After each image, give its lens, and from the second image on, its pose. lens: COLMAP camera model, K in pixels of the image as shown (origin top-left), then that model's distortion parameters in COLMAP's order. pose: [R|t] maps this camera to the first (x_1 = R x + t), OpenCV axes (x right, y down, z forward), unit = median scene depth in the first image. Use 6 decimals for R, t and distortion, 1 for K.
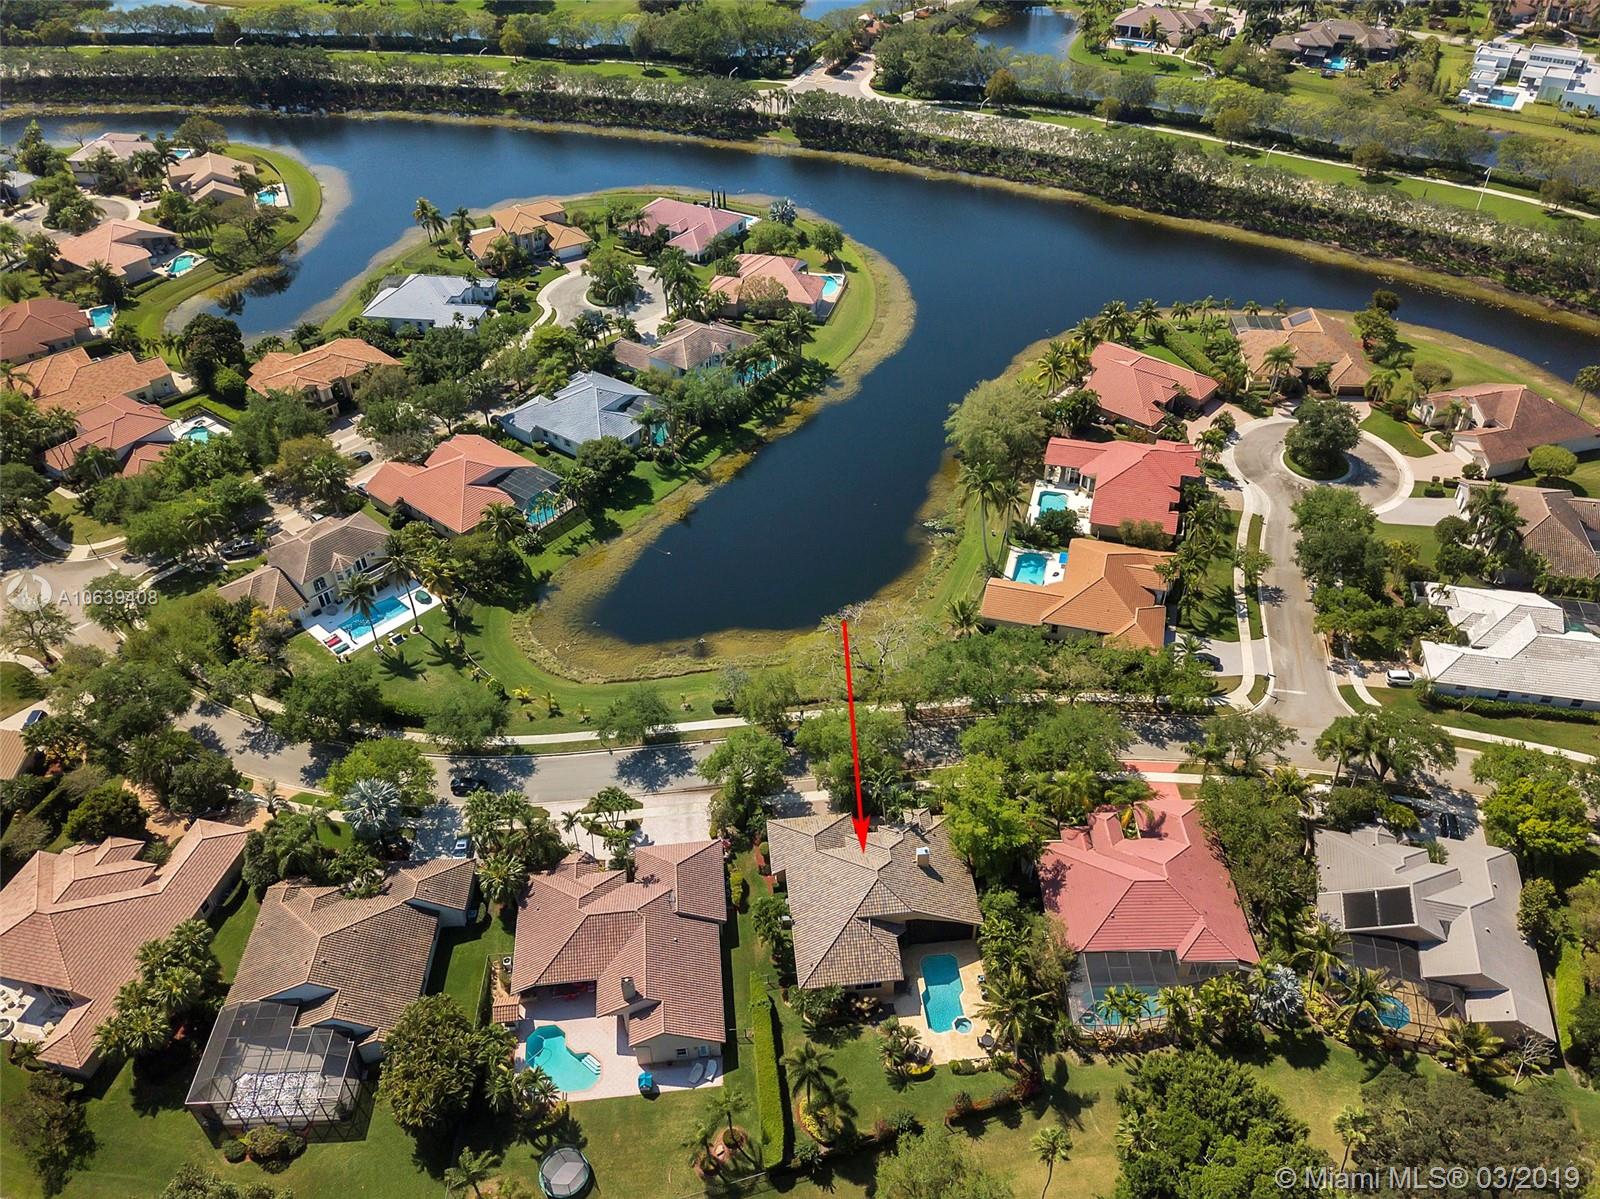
lens RADIAL K [[1199.4, 0, 825.5], [0, 1199.4, 606.2], [0, 0, 1]] dist [-0.002414, -0.002471]
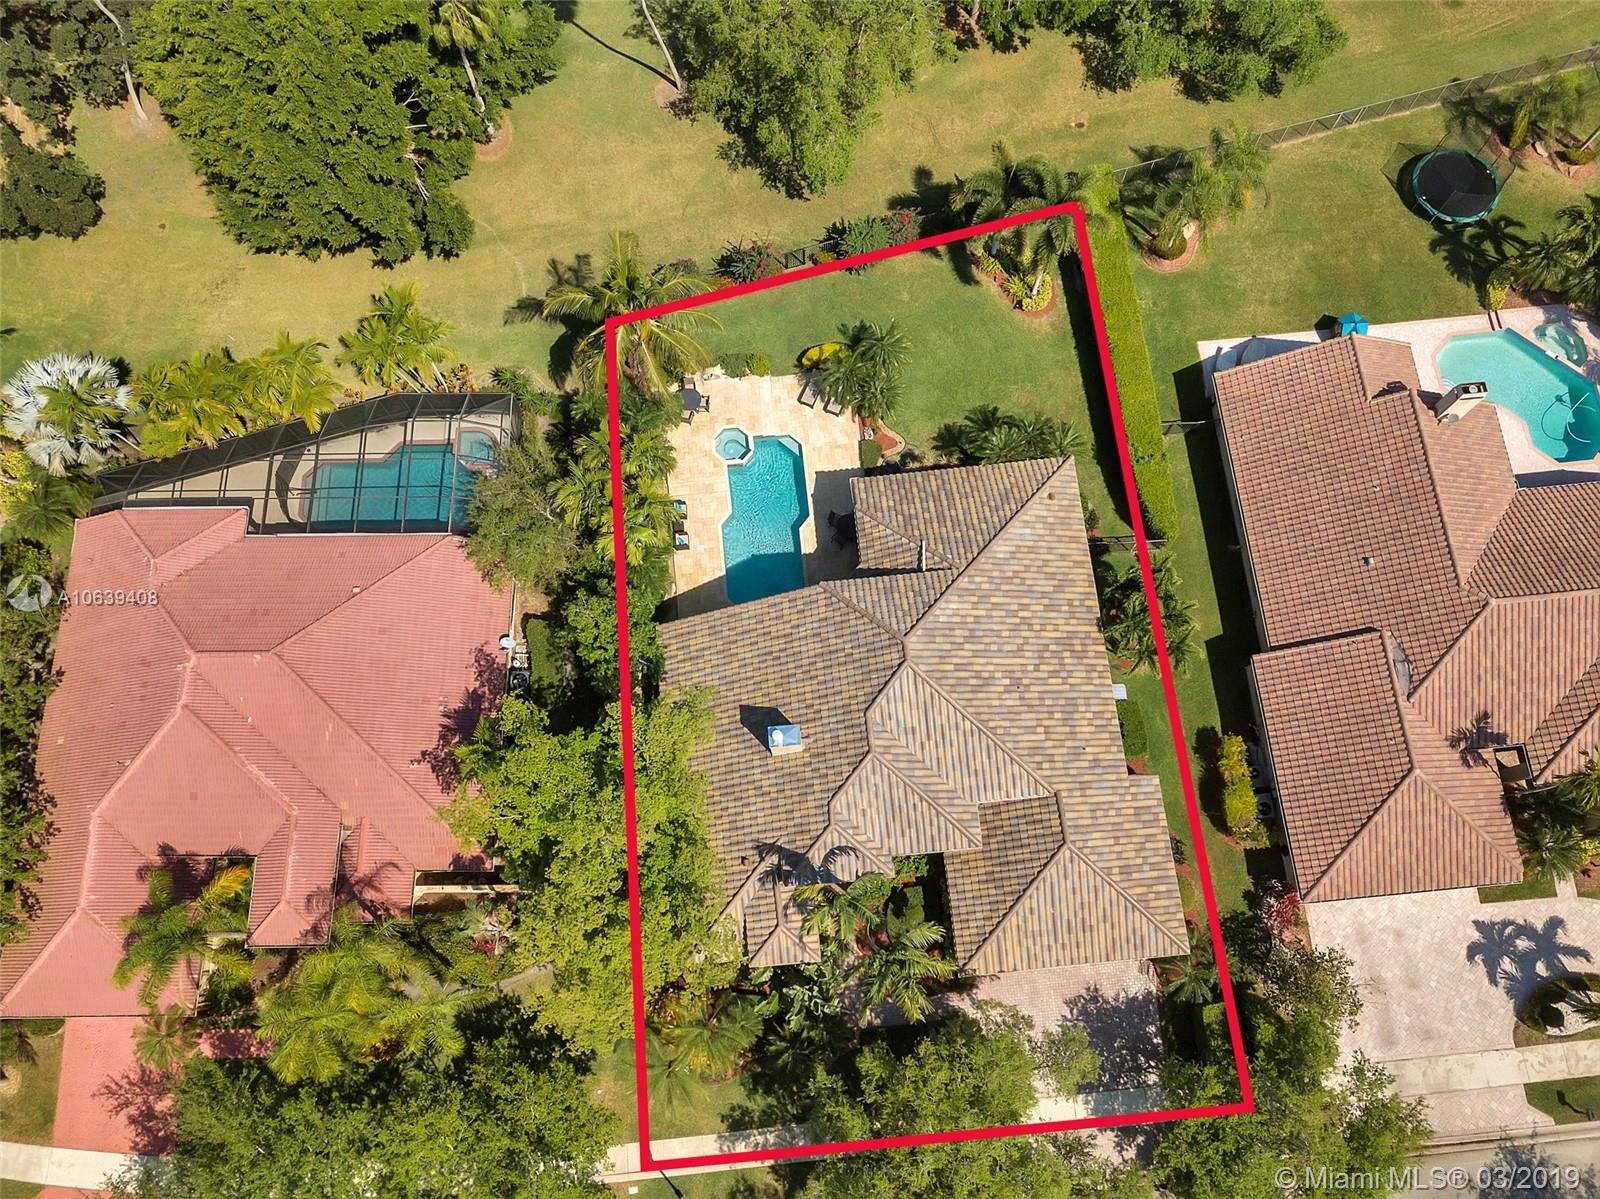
lens RADIAL K [[1250.6, 0, 818.0], [0, 1250.6, 599.1], [0, 0, 1]] dist [-0.006007, -0.006521]
pose [[-0.999490, -0.006911, 0.031179, 0.060808], [0.031358, -0.397296, 0.917155, -0.148140], [0.006049, 0.917665, 0.397310, 0.830770]]
